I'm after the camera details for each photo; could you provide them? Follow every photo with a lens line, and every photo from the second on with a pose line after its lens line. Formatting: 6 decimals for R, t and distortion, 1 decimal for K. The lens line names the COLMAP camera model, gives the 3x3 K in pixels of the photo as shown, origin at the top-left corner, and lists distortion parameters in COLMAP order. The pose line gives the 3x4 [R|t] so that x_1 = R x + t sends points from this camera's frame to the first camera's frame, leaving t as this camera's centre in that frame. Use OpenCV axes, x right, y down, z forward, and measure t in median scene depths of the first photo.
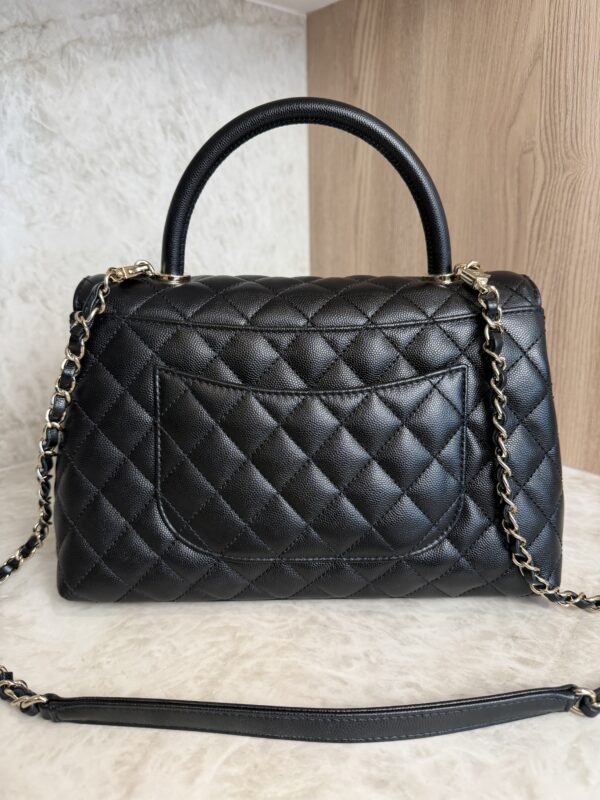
lens RADIAL K [[585.0, 0, 301.3], [0, 585.0, 401.8], [0, 0, 1]] dist [-0.032672, 0.008895]
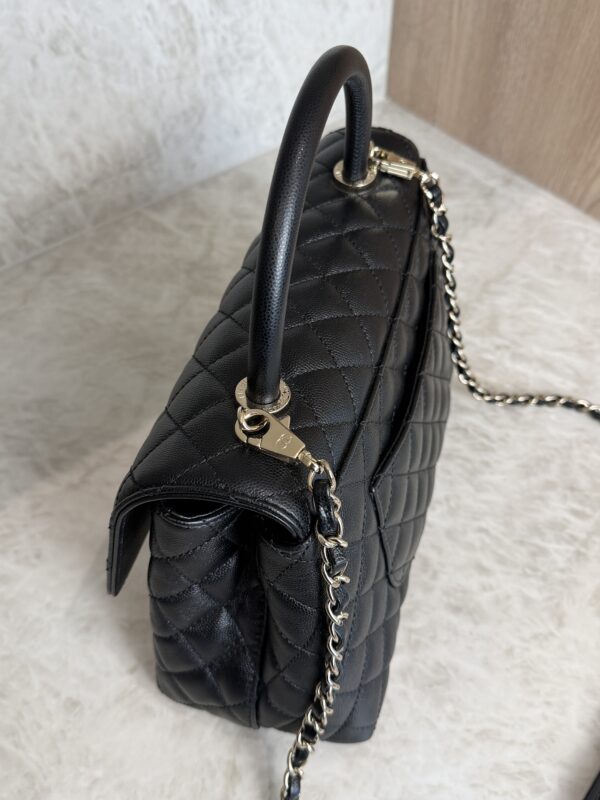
lens RADIAL K [[771.1, 0, 298.2], [0, 771.1, 392.9], [0, 0, 1]] dist [0.068044, -0.180751]
pose [[0.999351, 0.035544, -0.005799, -0.119086], [-0.026832, 0.842247, 0.538424, -0.370165], [0.024021, -0.537919, 0.842654, -0.157044]]
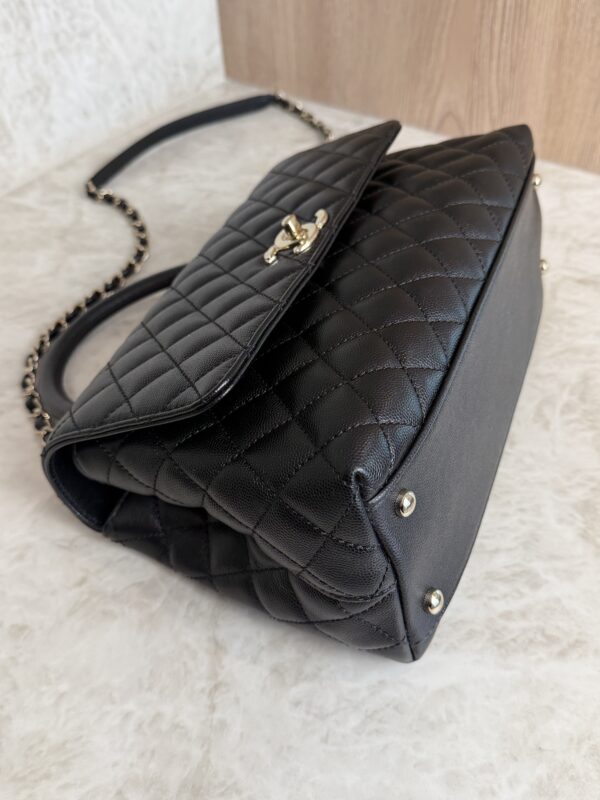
lens RADIAL K [[771.1, 0, 298.2], [0, 771.1, 392.9], [0, 0, 1]] dist [0.068044, -0.180751]
pose [[0.976053, -0.164007, 0.142908, -0.164091], [0.086120, 0.894602, 0.438487, -0.139512], [-0.199761, -0.415679, 0.887303, -0.242817]]
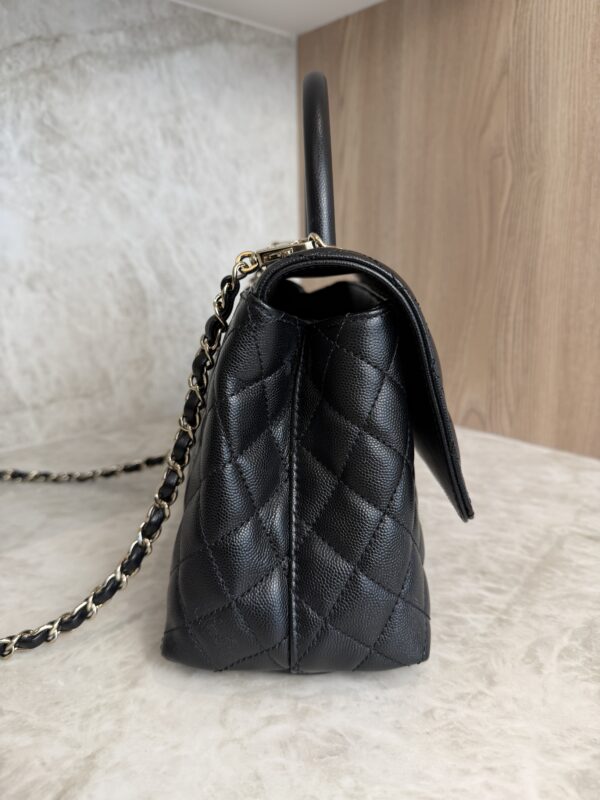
lens RADIAL K [[591.5, 0, 303.2], [0, 591.5, 396.6], [0, 0, 1]] dist [-0.031923, 0.005550]
pose [[0.999855, 0.001663, 0.016953, 0.004555], [-0.000745, 0.998541, -0.053995, 0.081159], [-0.017018, 0.053975, 0.998397, -0.075974]]
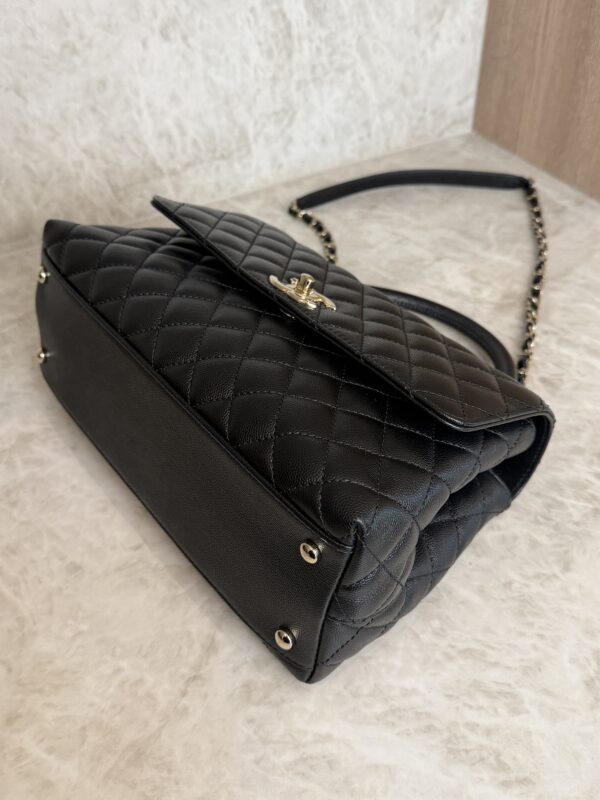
lens RADIAL K [[765.1, 0, 299.0], [0, 765.1, 391.6], [0, 0, 1]] dist [0.100366, -0.260566]
pose [[0.978843, 0.138715, -0.150411, -0.007951], [-0.062090, 0.901820, 0.427628, -0.209119], [0.194962, -0.409242, 0.891353, -0.281631]]
